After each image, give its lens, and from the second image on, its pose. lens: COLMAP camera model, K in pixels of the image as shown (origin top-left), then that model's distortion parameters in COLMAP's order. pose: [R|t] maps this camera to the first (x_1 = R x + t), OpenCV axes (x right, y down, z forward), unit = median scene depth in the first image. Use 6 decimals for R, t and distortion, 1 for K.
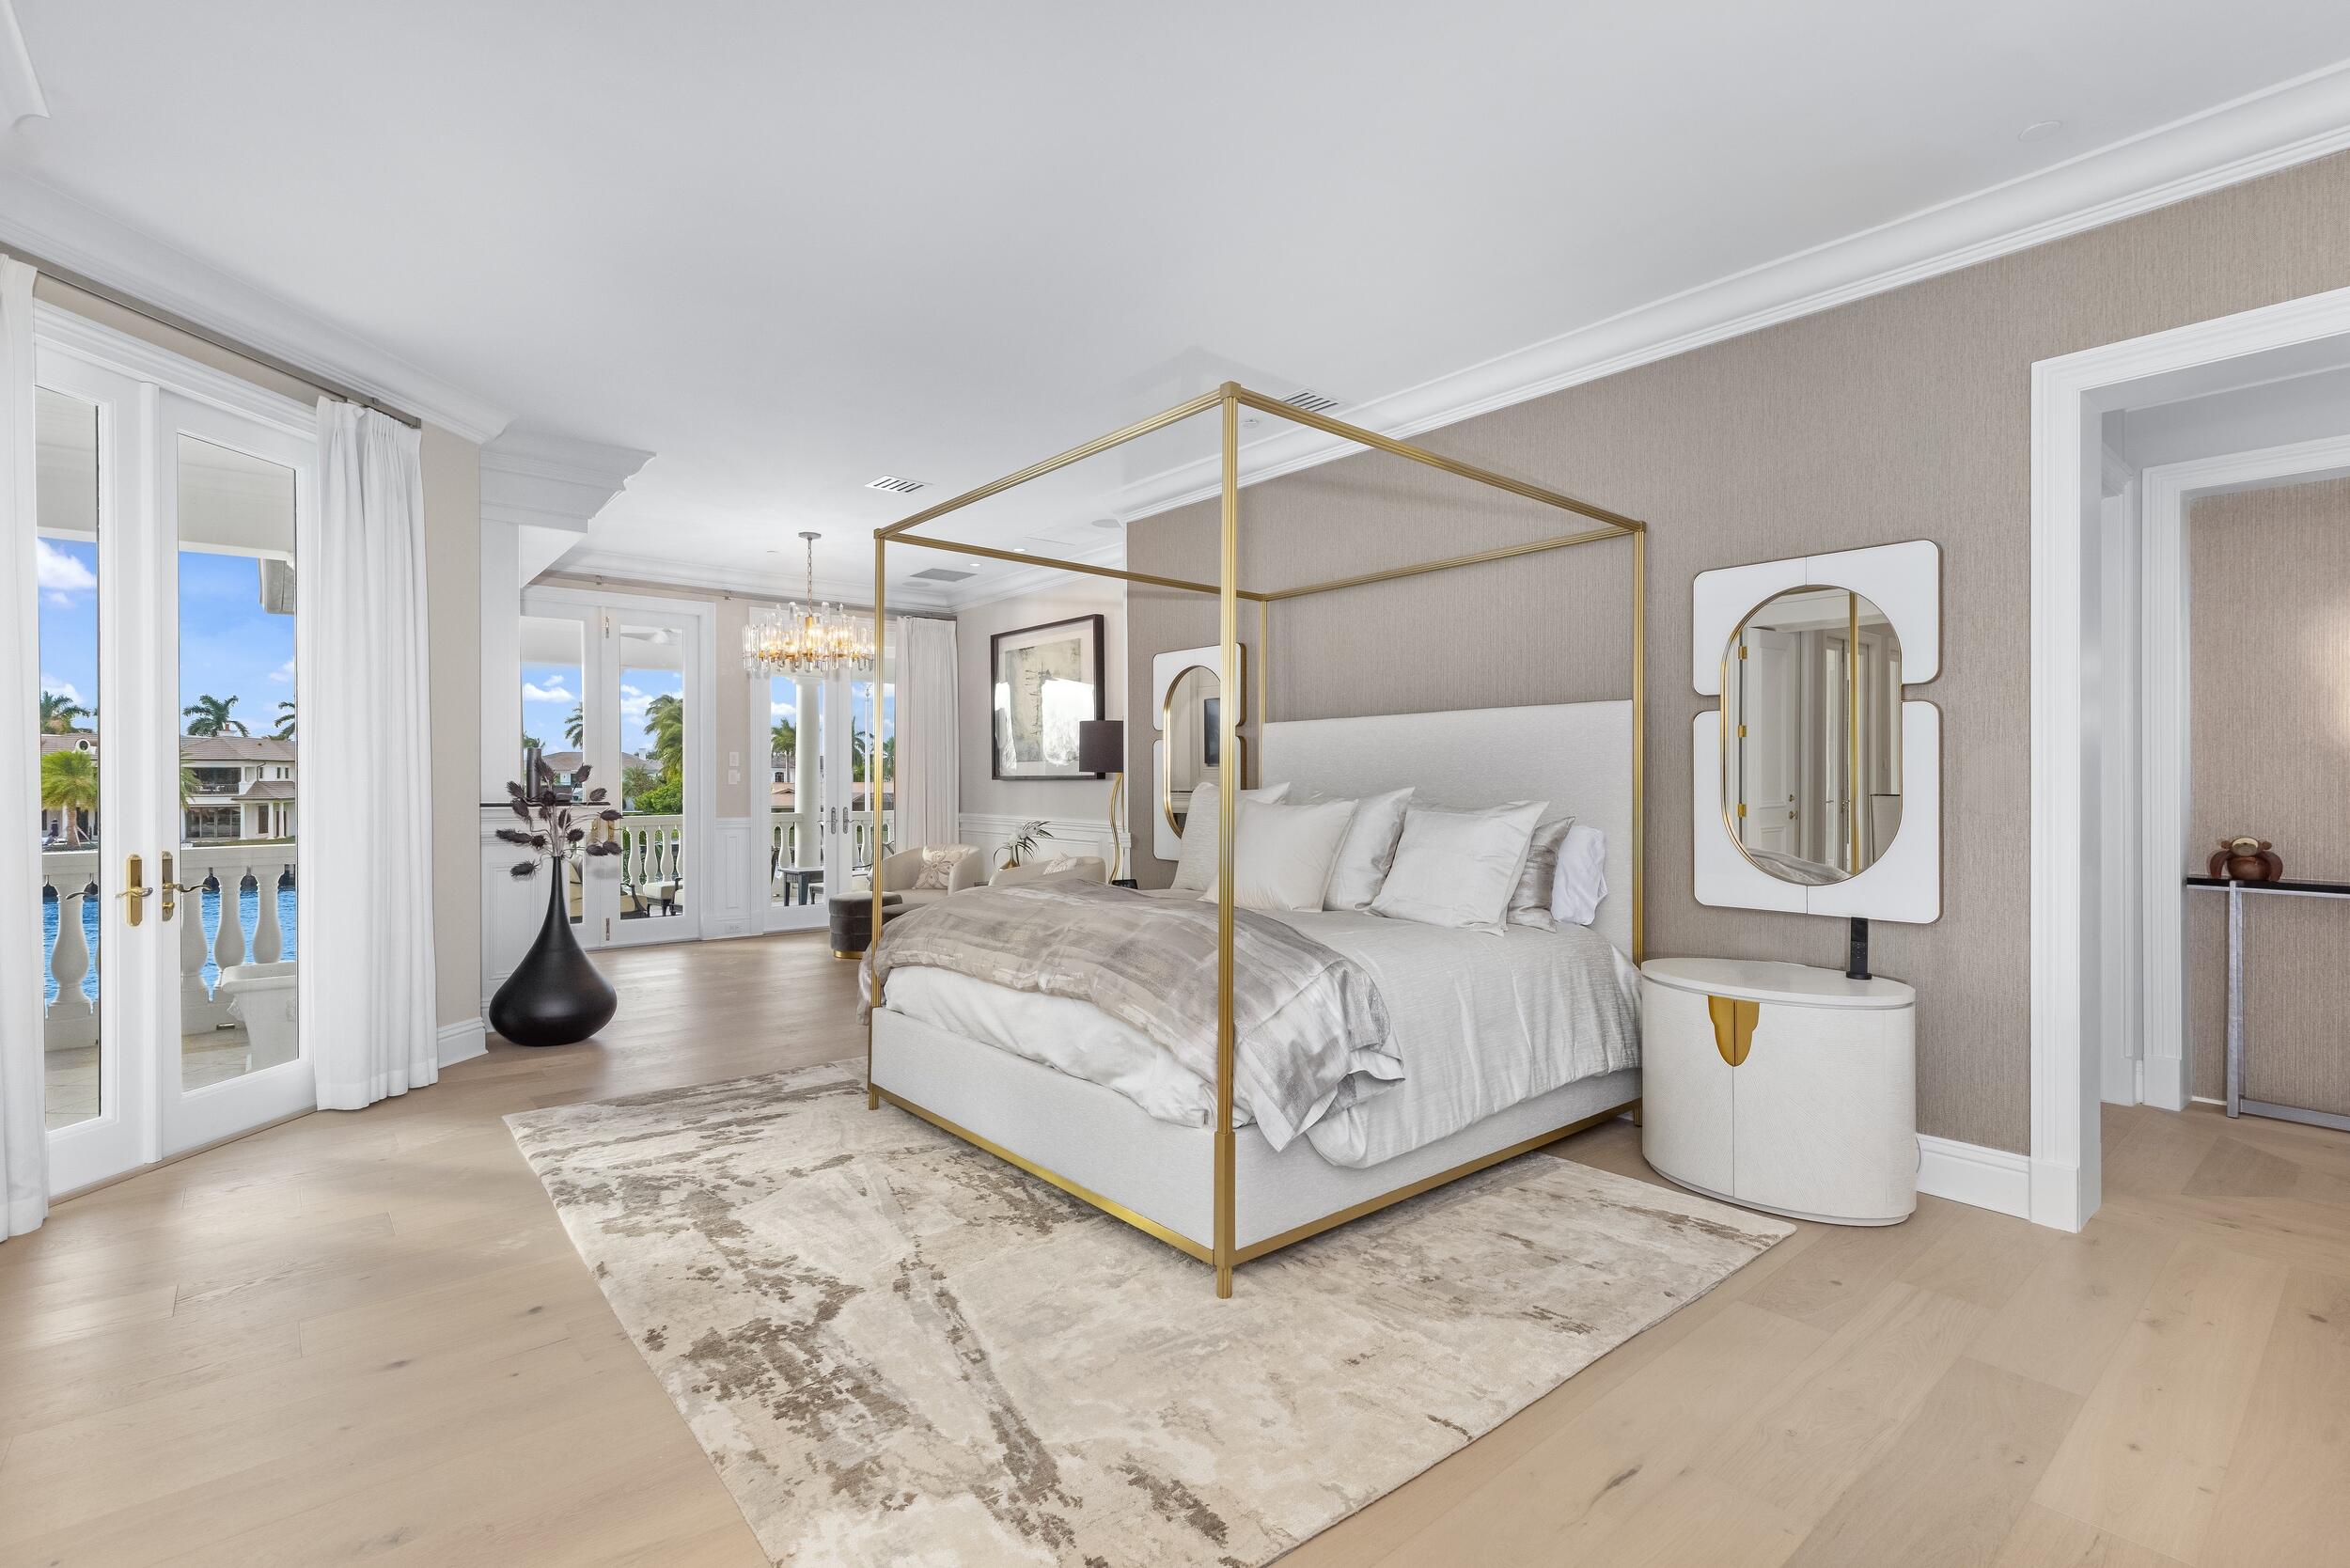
lens RADIAL K [[1078.1, 0, 1180.6], [0, 1078.1, 779.9], [0, 0, 1]] dist [0.003534, -0.000408]
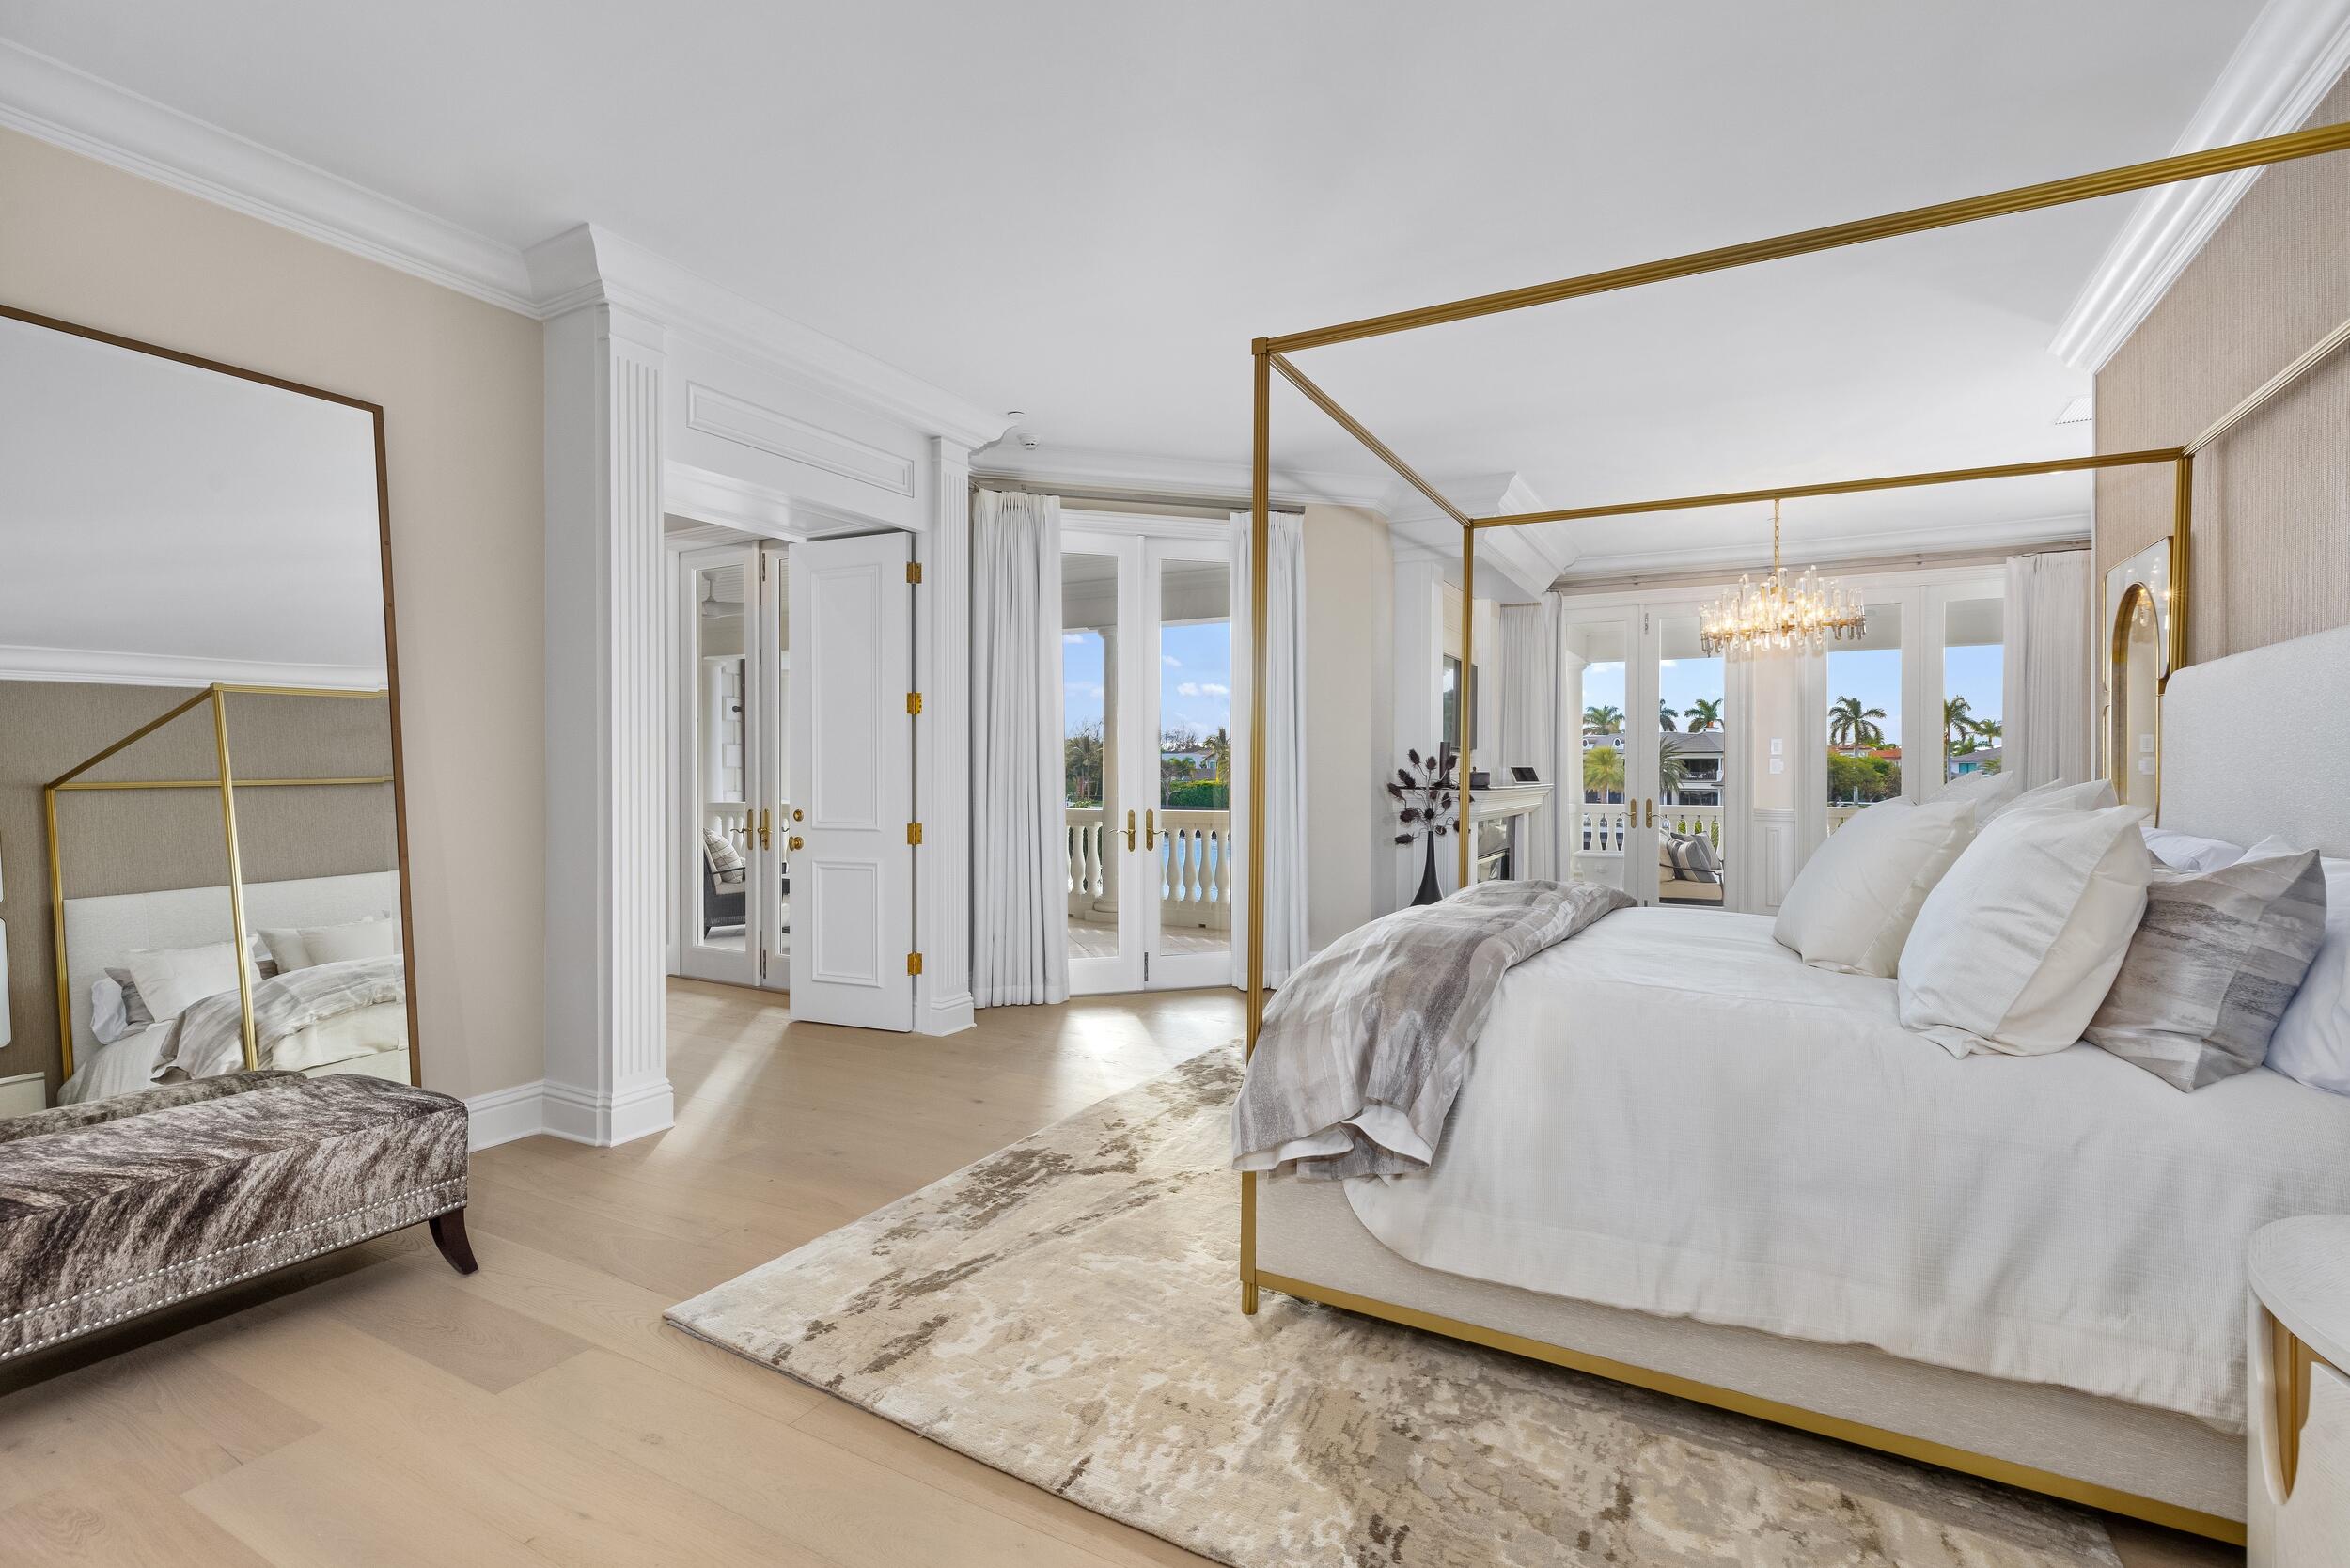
lens RADIAL K [[1078.1, 0, 1179.6], [0, 1078.1, 780.3], [0, 0, 1]] dist [0.003534, -0.000408]
pose [[0.364449, 0.015282, -0.931098, 0.860886], [-0.006675, 0.999883, 0.013798, -0.002968], [0.931199, 0.001187, 0.364508, 0.571313]]
